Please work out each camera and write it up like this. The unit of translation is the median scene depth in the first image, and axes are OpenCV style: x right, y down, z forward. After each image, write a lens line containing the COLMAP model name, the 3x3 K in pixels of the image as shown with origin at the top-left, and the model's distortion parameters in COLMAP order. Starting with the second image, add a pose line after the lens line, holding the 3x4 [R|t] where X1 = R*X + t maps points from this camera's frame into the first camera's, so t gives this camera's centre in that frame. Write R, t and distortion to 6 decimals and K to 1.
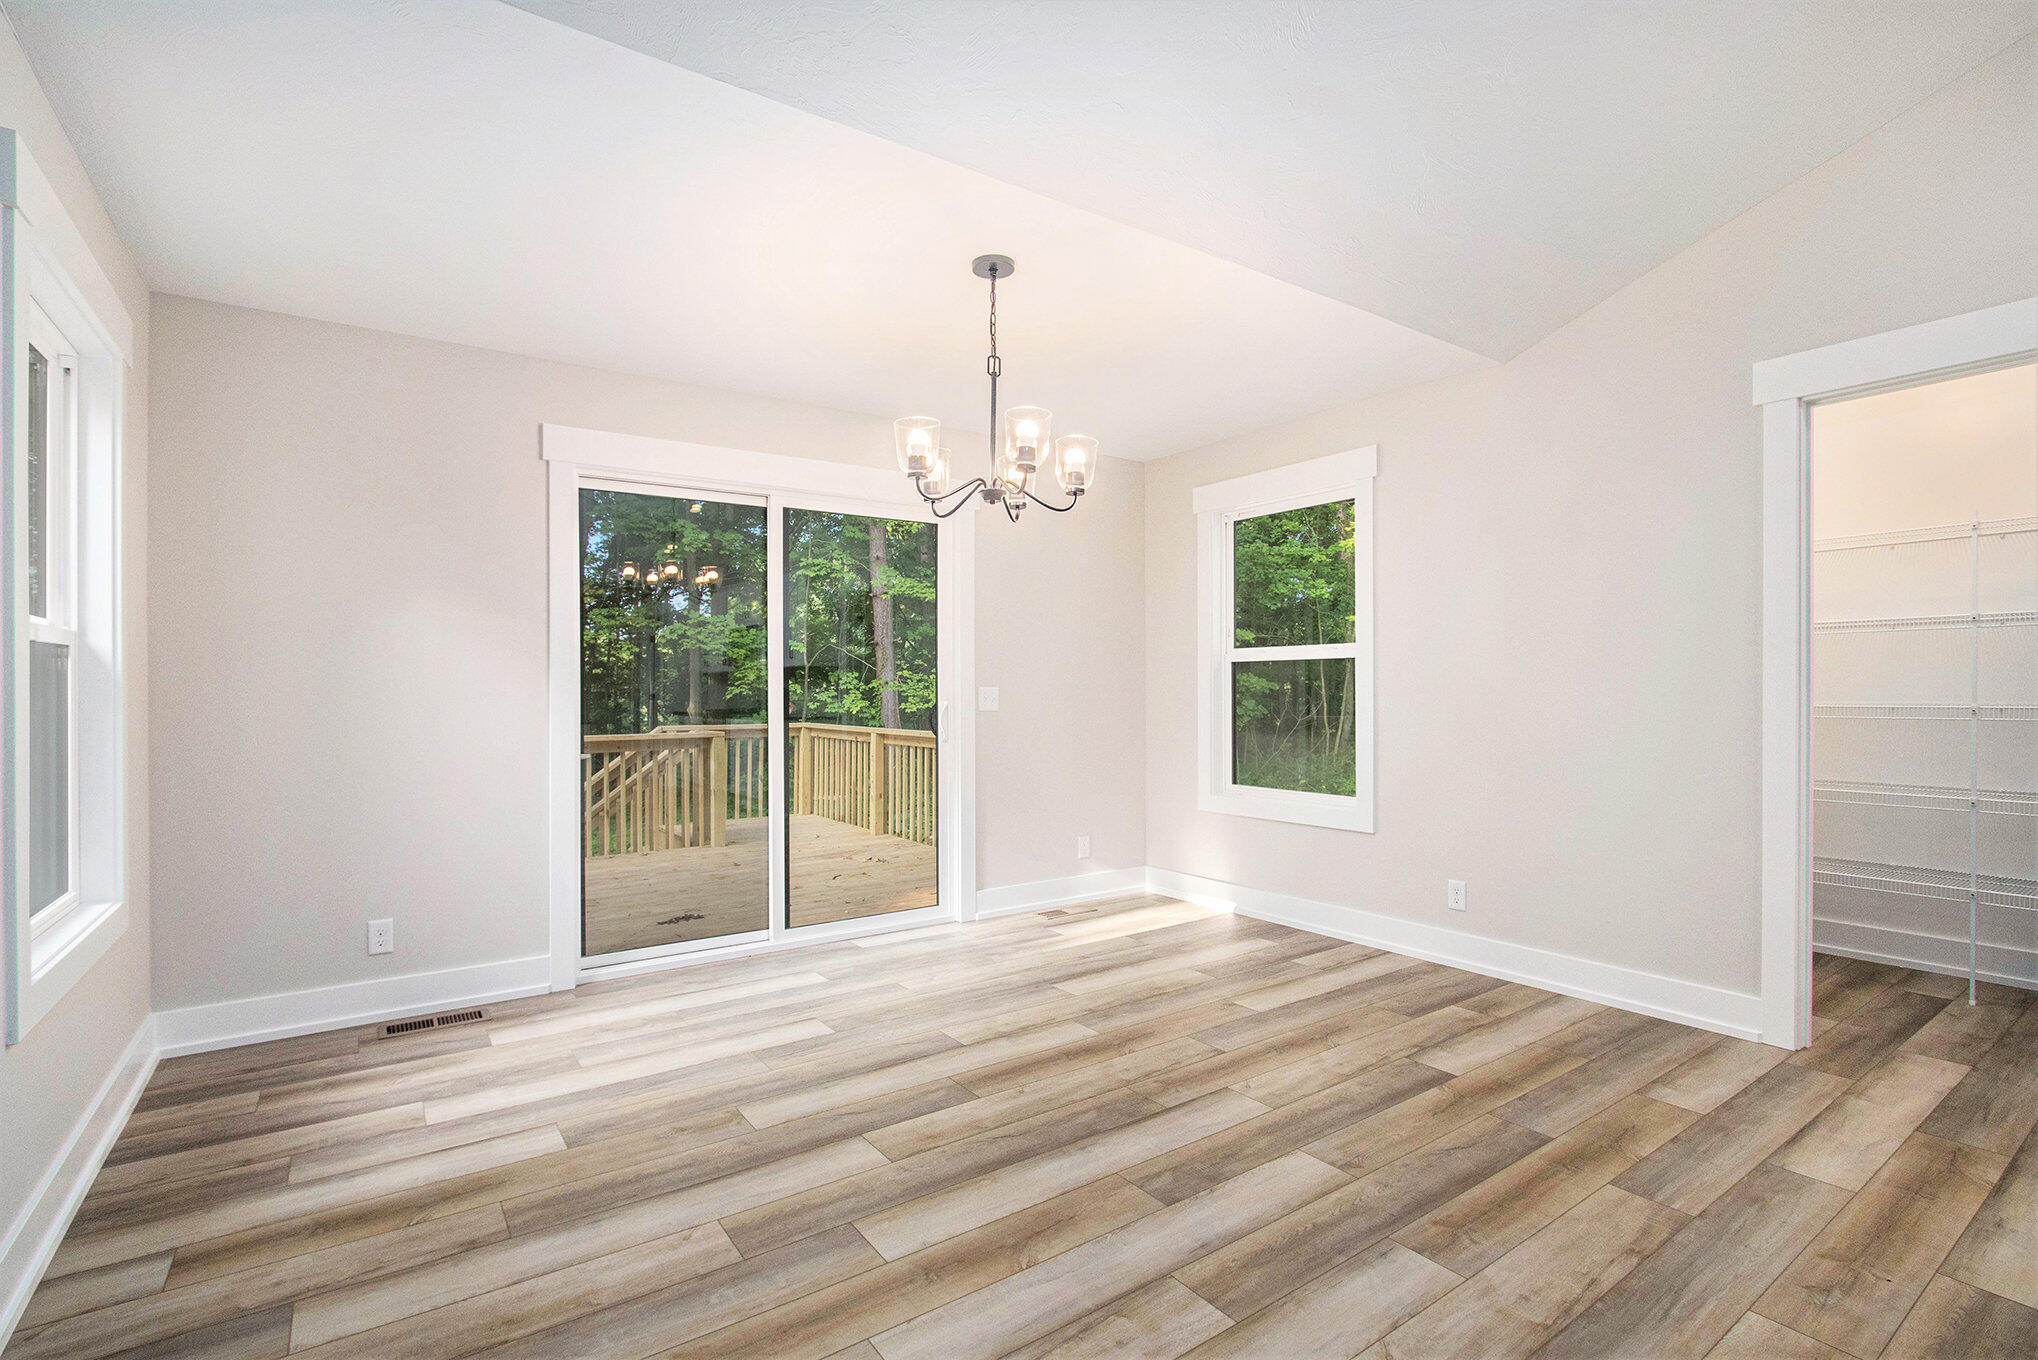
lens RADIAL K [[940.6, 0, 1024.6], [0, 940.6, 694.3], [0, 0, 1]] dist [-0.019386, 0.003388]
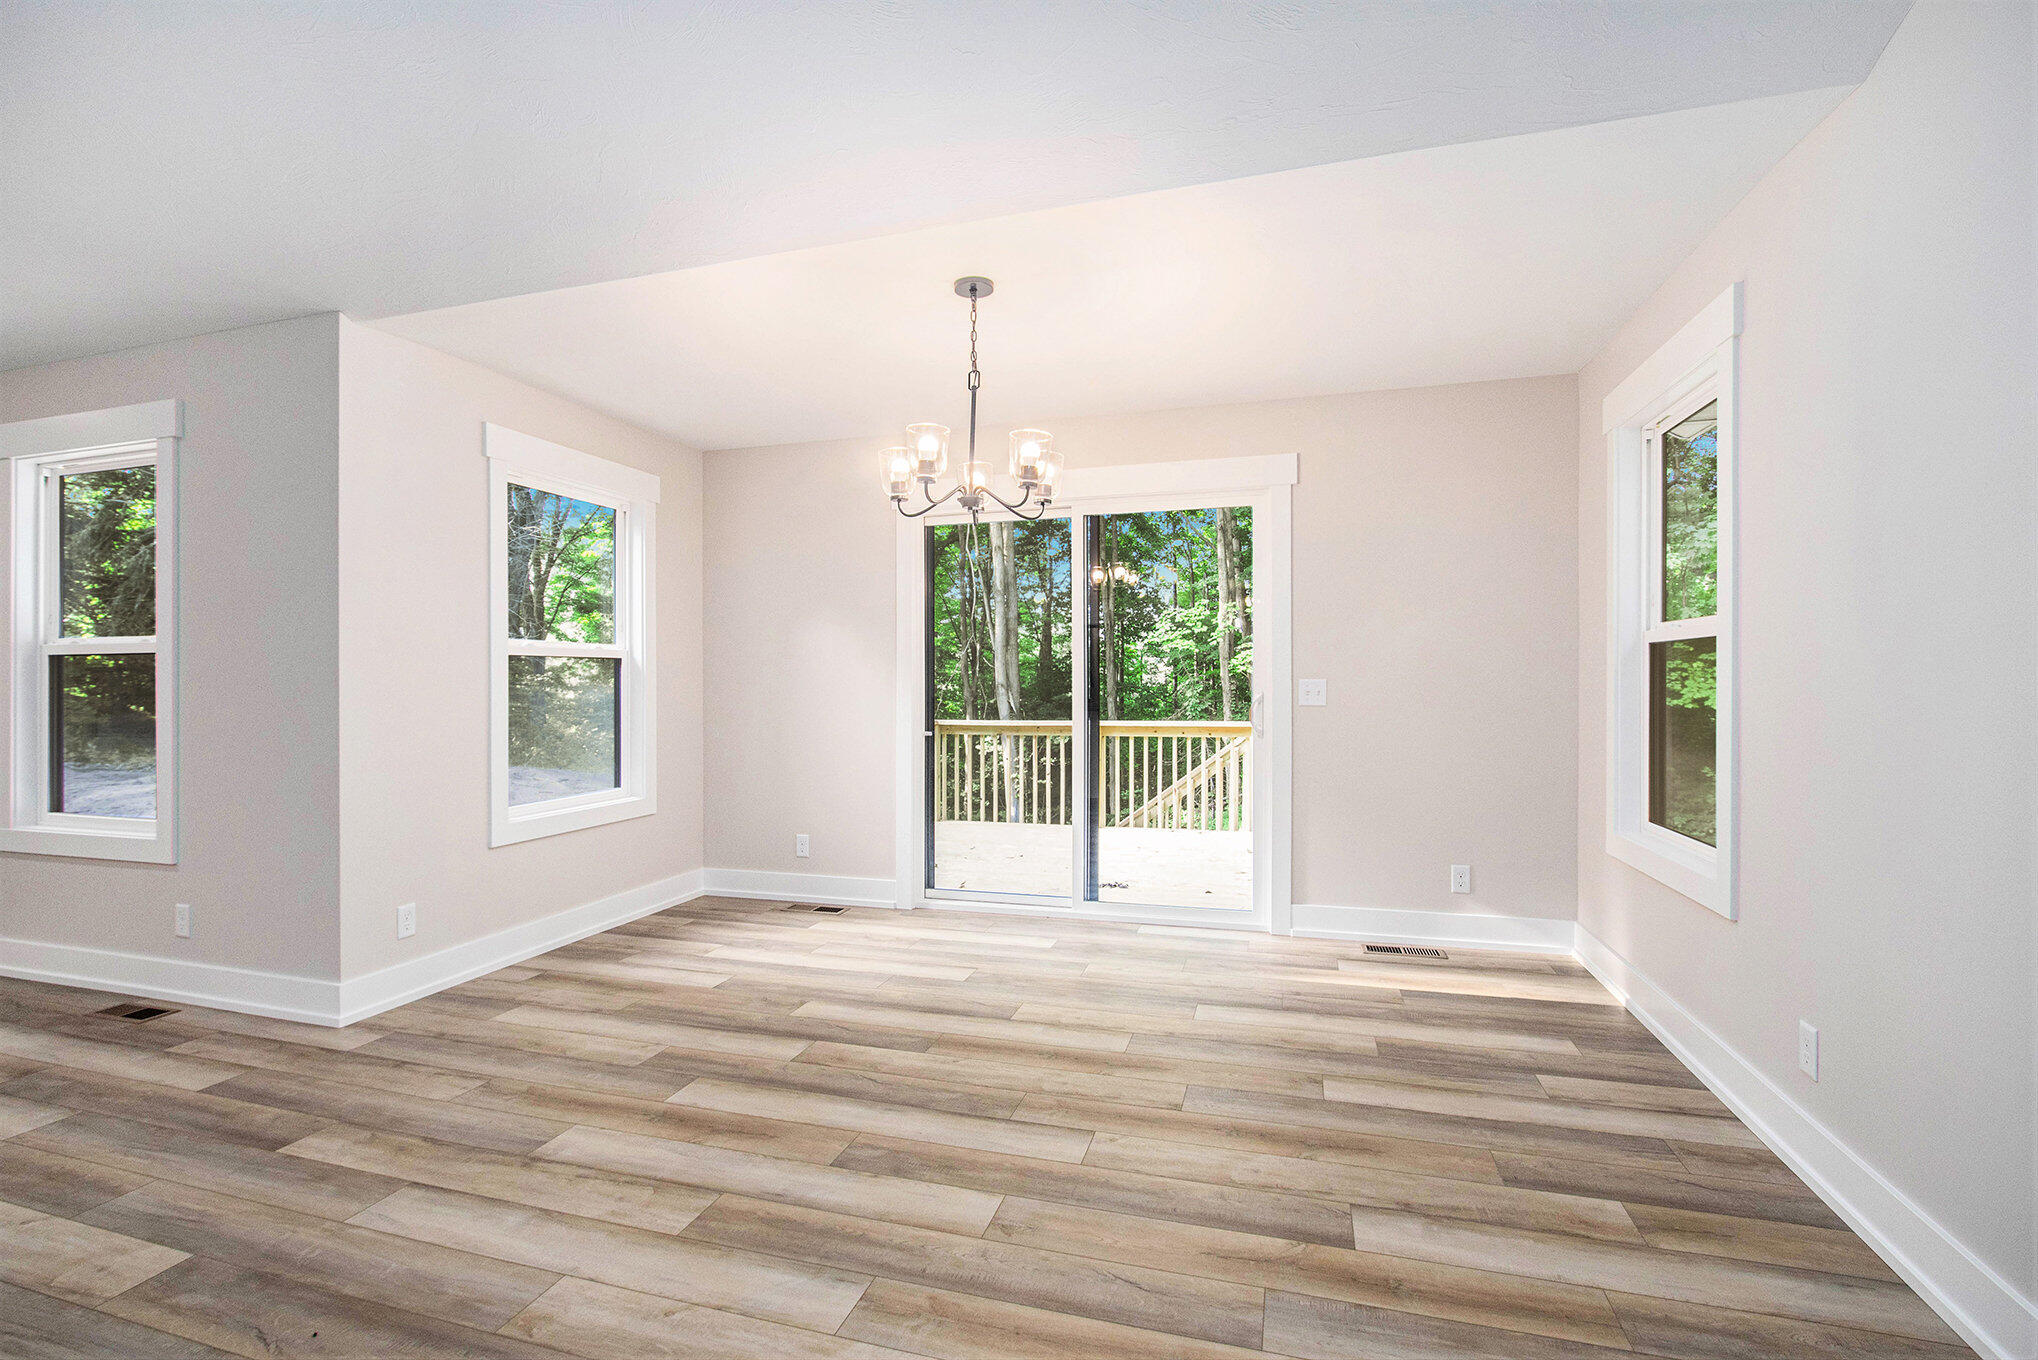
lens RADIAL K [[940.6, 0, 979.0], [0, 940.6, 679.4], [0, 0, 1]] dist [-0.019386, 0.003388]
pose [[0.608160, -0.000884, -0.793814, 0.847550], [-0.004737, 0.999978, -0.004743, -0.003978], [0.793800, 0.006645, 0.608142, 0.367745]]
